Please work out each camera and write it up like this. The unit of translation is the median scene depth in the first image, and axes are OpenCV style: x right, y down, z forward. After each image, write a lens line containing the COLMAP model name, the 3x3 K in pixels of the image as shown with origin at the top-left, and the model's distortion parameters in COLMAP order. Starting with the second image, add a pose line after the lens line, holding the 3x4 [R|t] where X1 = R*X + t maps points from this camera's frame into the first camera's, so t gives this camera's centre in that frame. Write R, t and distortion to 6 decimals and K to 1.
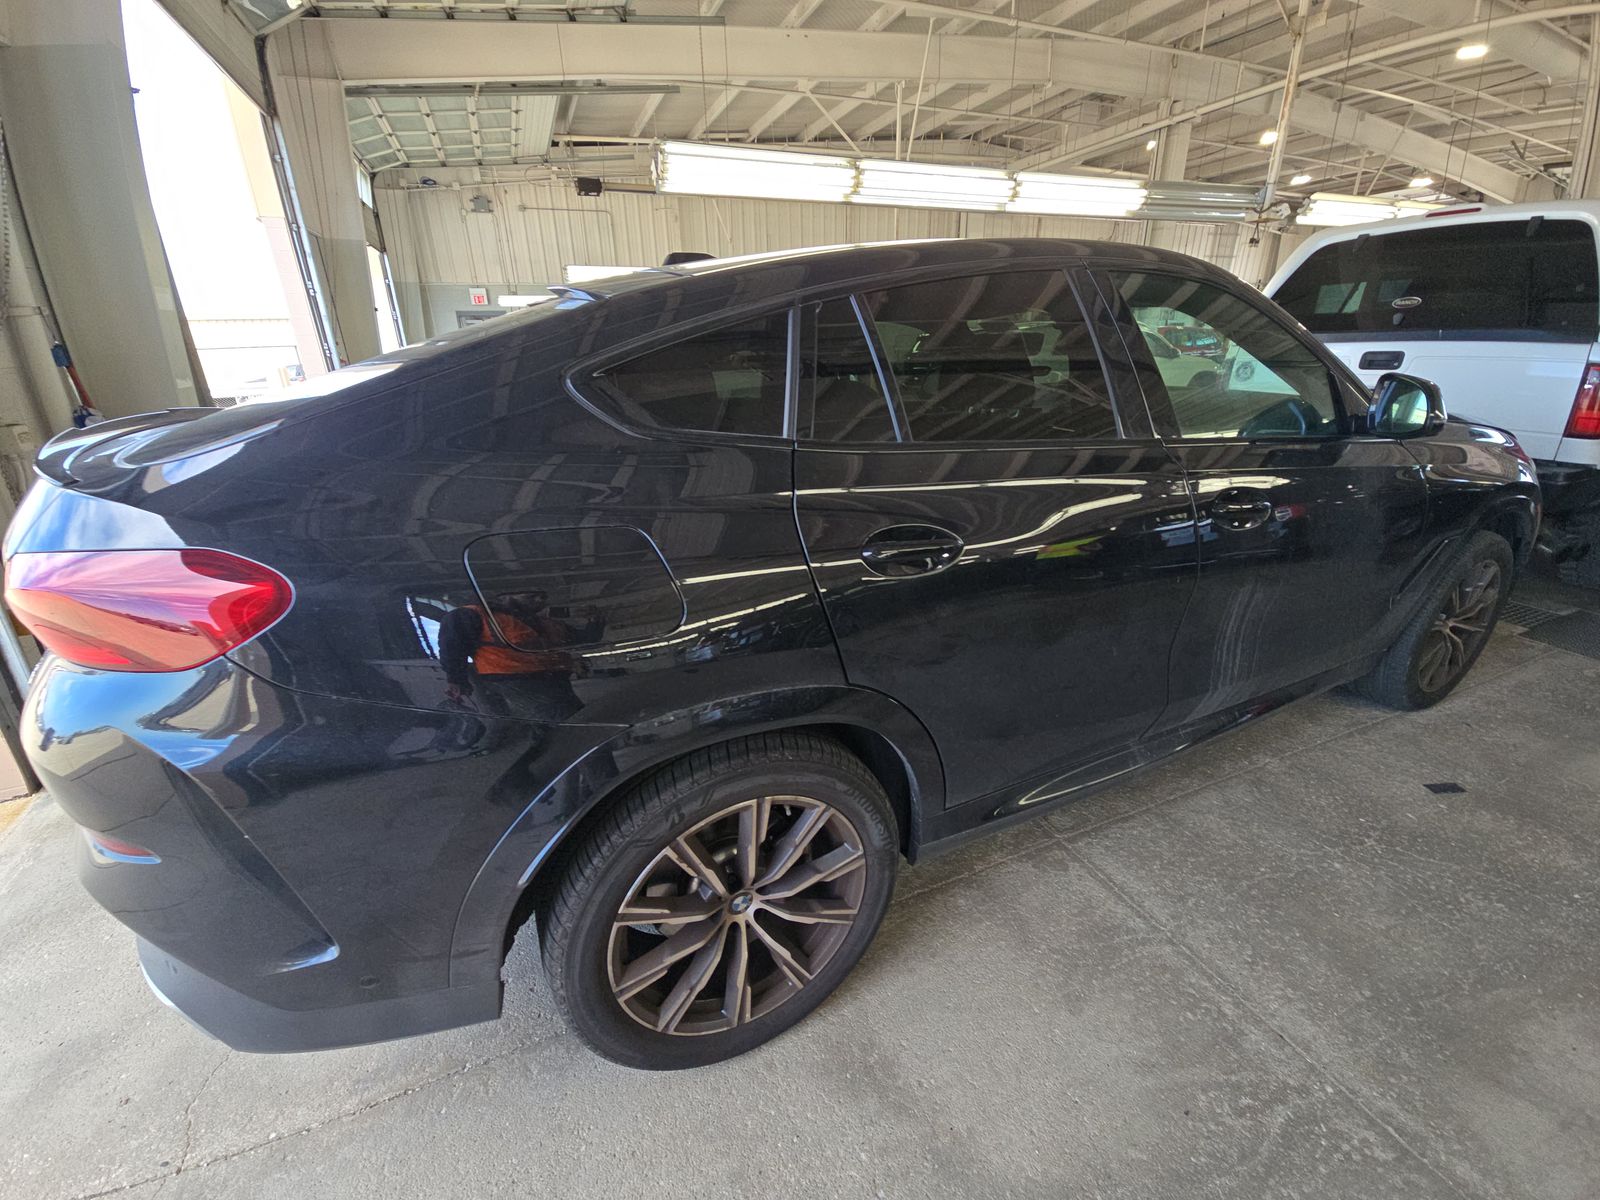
lens RADIAL K [[636.4, 0, 800.0], [0, 636.4, 600.0], [0, 0, 1]] dist [0.000336, -0.003640]
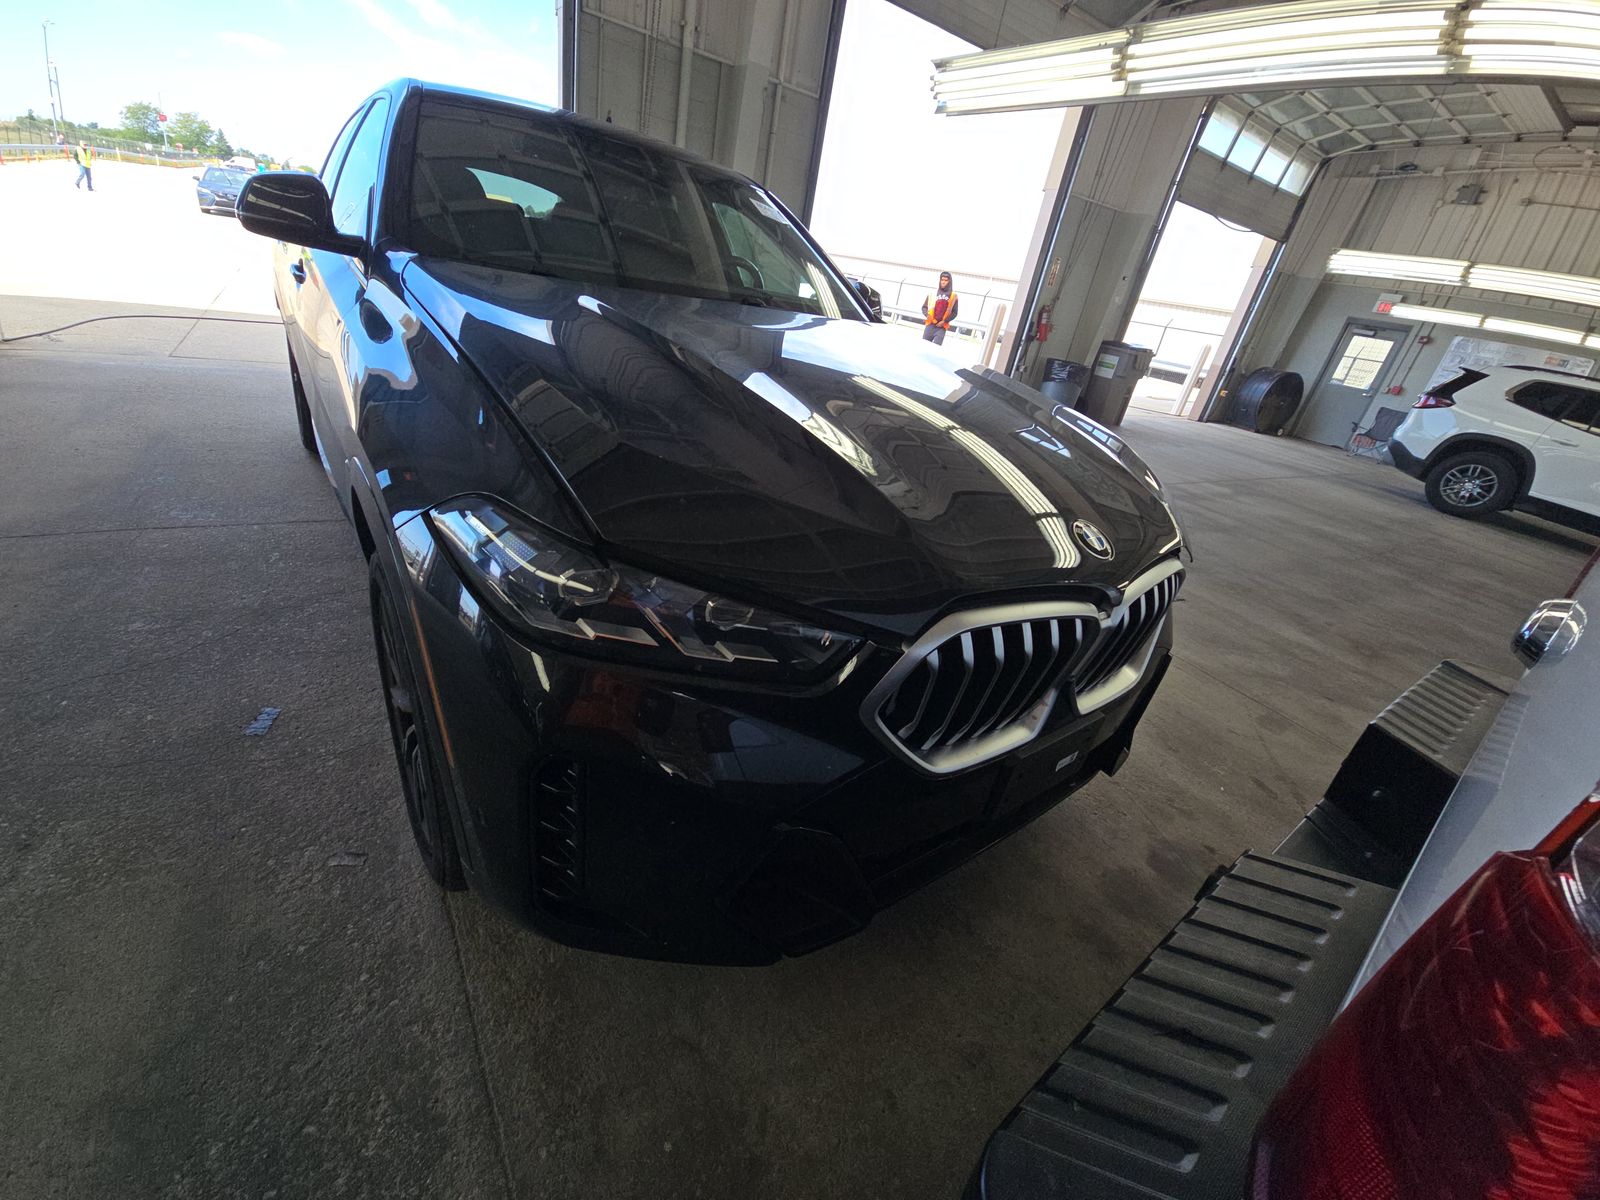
lens RADIAL K [[631.1, 0, 800.0], [0, 631.1, 600.0], [0, 0, 1]] dist [0.046980, -0.026363]
pose [[0.183381, 0.498383, -0.847340, 0.497282], [-0.522339, 0.779610, 0.345501, -0.131197], [0.832787, 0.379240, 0.403291, 0.333806]]
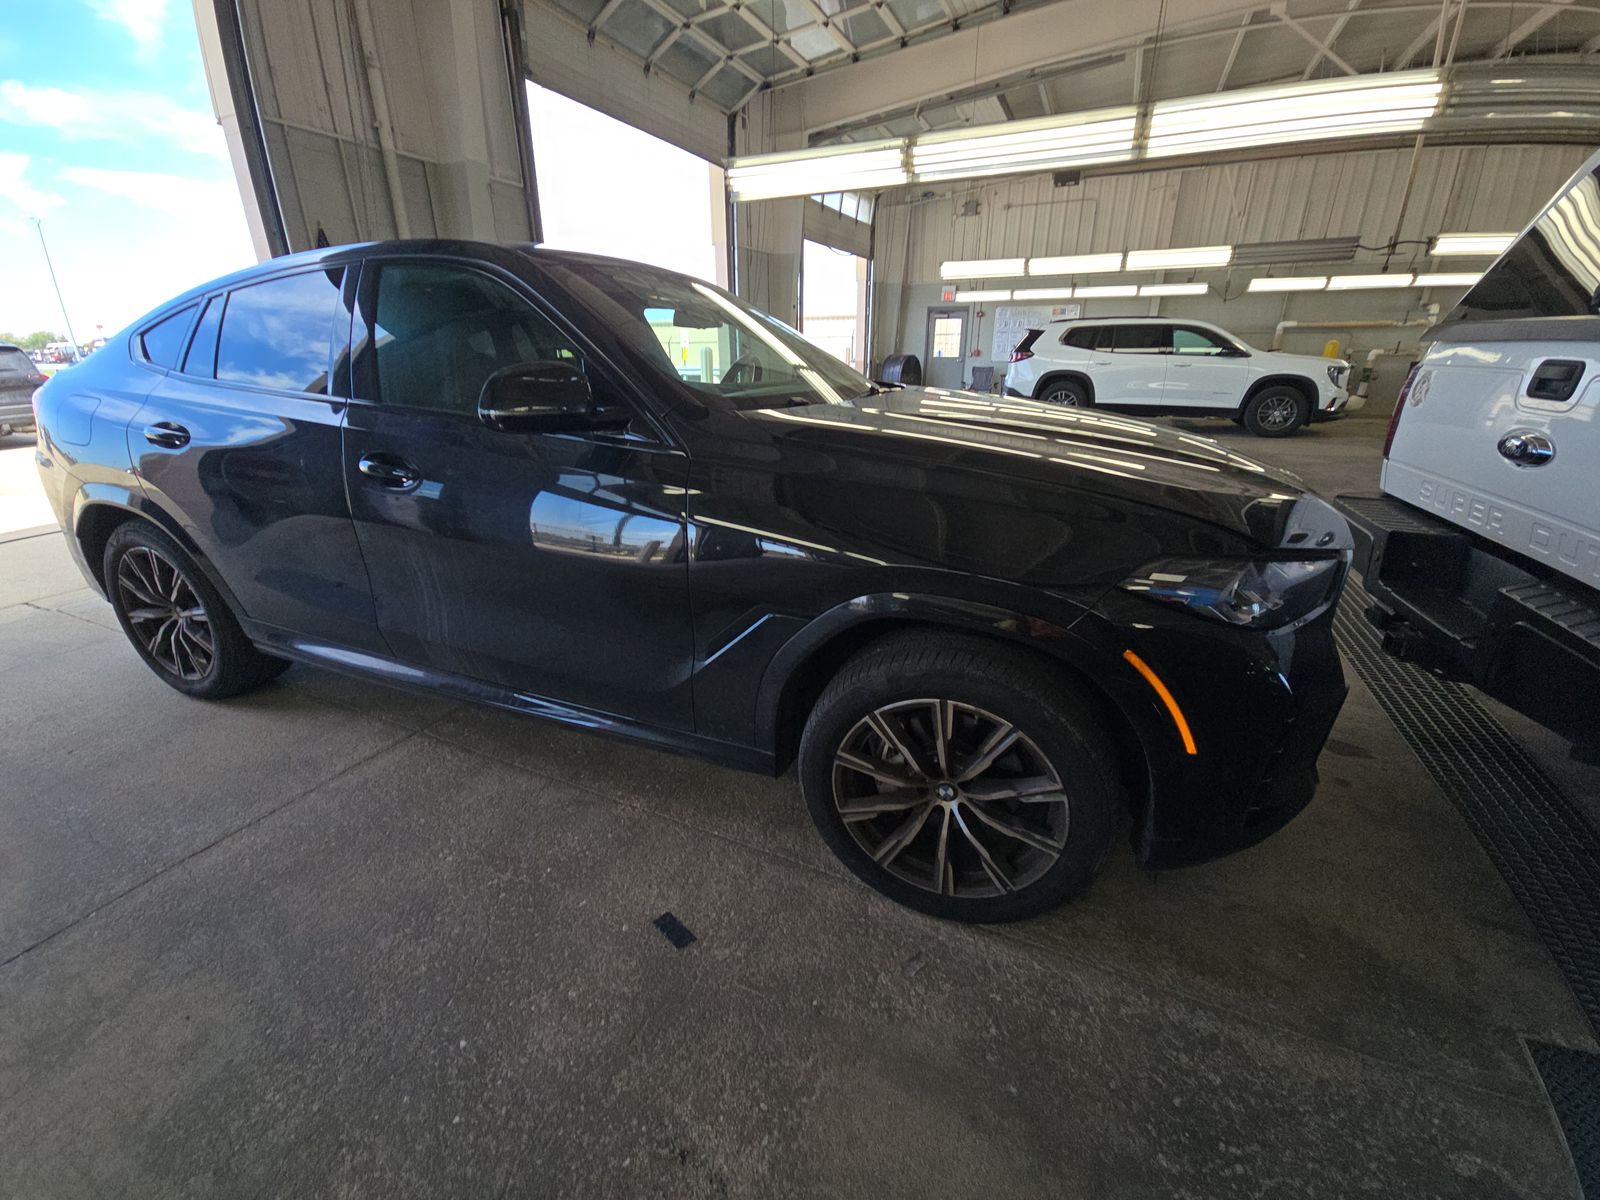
lens RADIAL K [[636.4, 0, 800.0], [0, 636.4, 600.0], [0, 0, 1]] dist [0.000336, -0.003640]
pose [[0.681091, 0.290693, -0.672021, 0.424704], [-0.286648, 0.950415, 0.120599, -0.056891], [0.673756, 0.110494, 0.730646, 0.145107]]
